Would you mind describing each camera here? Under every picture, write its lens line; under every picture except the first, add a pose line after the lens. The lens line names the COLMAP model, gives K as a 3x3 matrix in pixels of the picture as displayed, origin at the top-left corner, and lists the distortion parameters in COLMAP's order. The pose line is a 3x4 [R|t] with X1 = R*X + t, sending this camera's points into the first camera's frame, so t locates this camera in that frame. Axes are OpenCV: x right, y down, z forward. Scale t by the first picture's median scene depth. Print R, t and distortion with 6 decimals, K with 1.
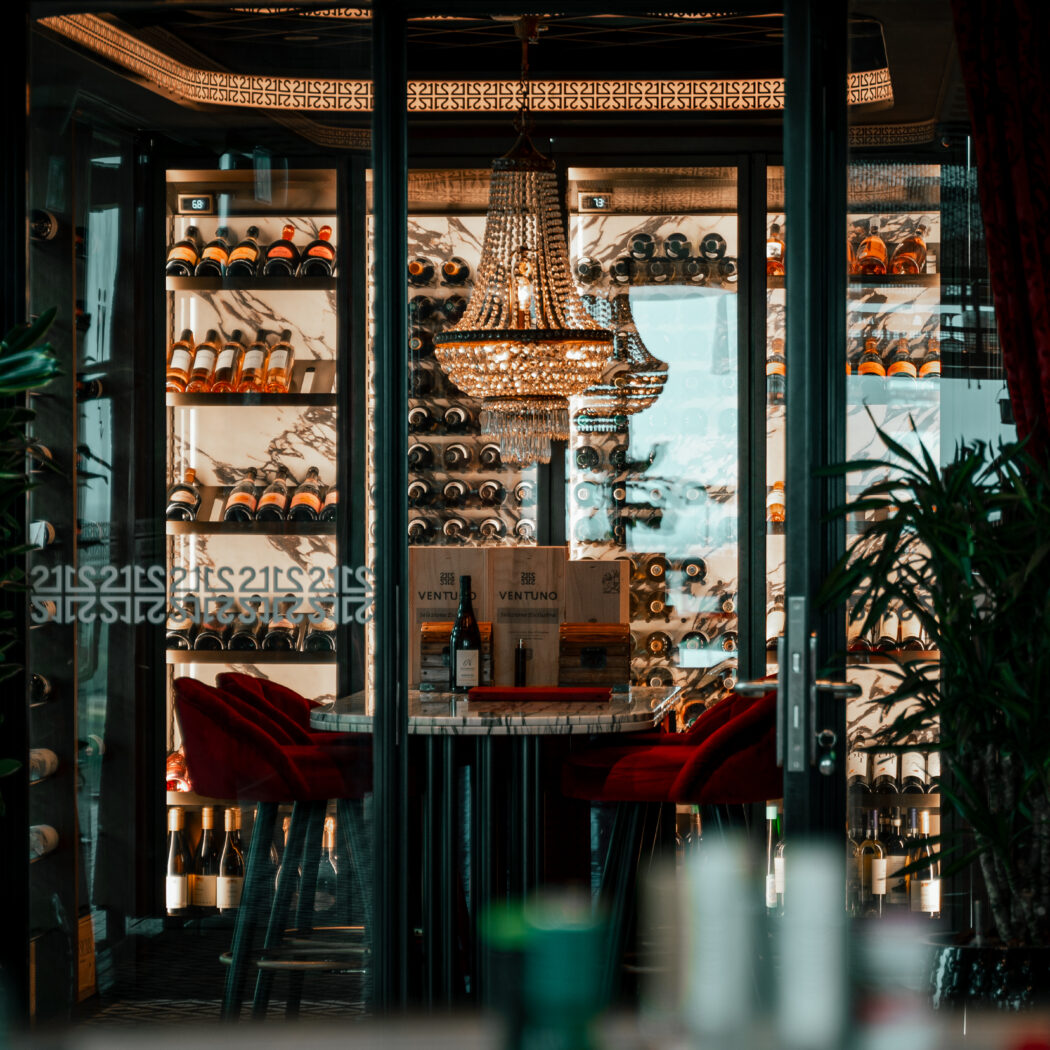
lens RADIAL K [[4594.2, 0, 524.4], [0, 4594.2, 524.8], [0, 0, 1]] dist [0.384542, 0.000000]
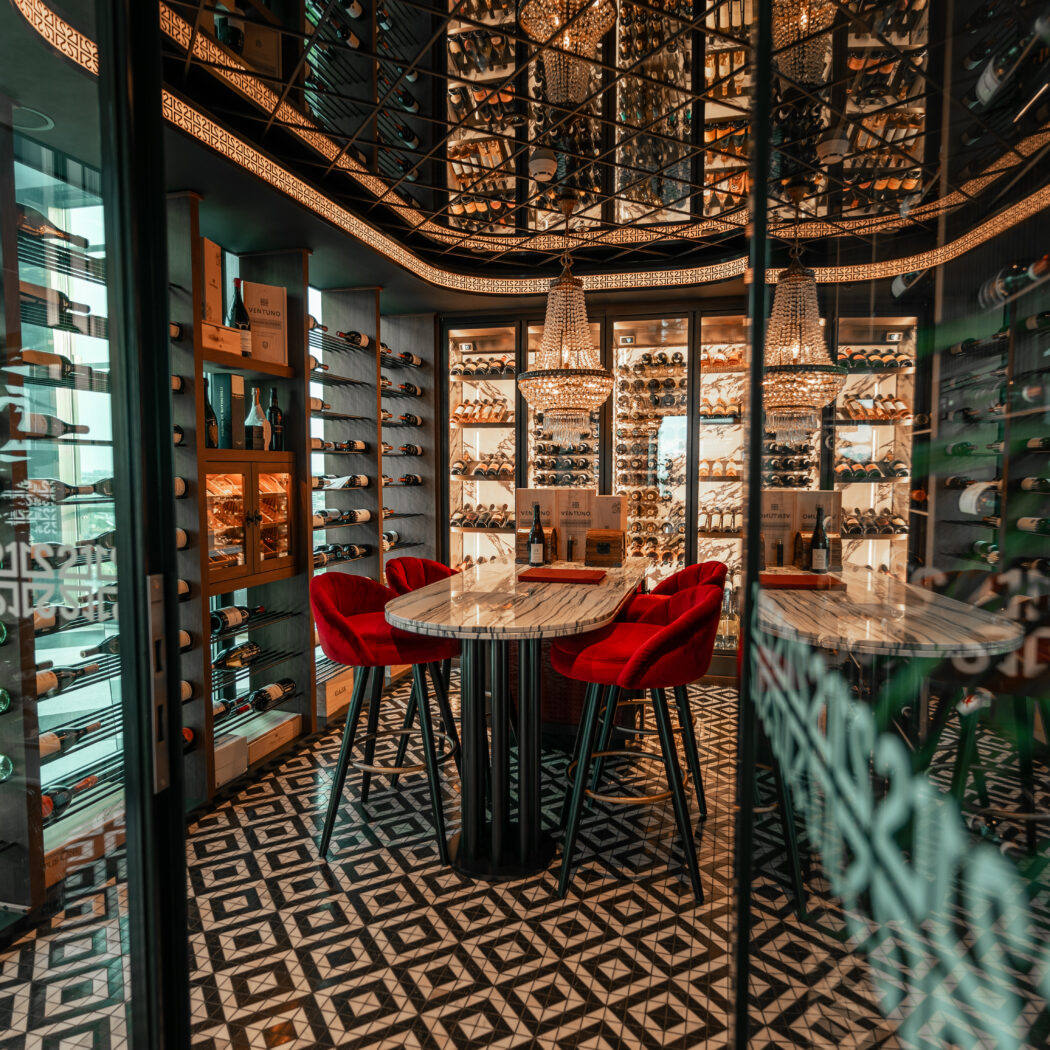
lens RADIAL K [[765.9, 0, 532.6], [0, 765.9, 526.1], [0, 0, 1]] dist [-0.000592, 0.002117]
pose [[0.986378, 0.012559, -0.164015, 0.033181], [-0.001417, 0.997693, 0.067878, -0.001461], [0.164490, -0.066721, 0.984120, 0.597786]]
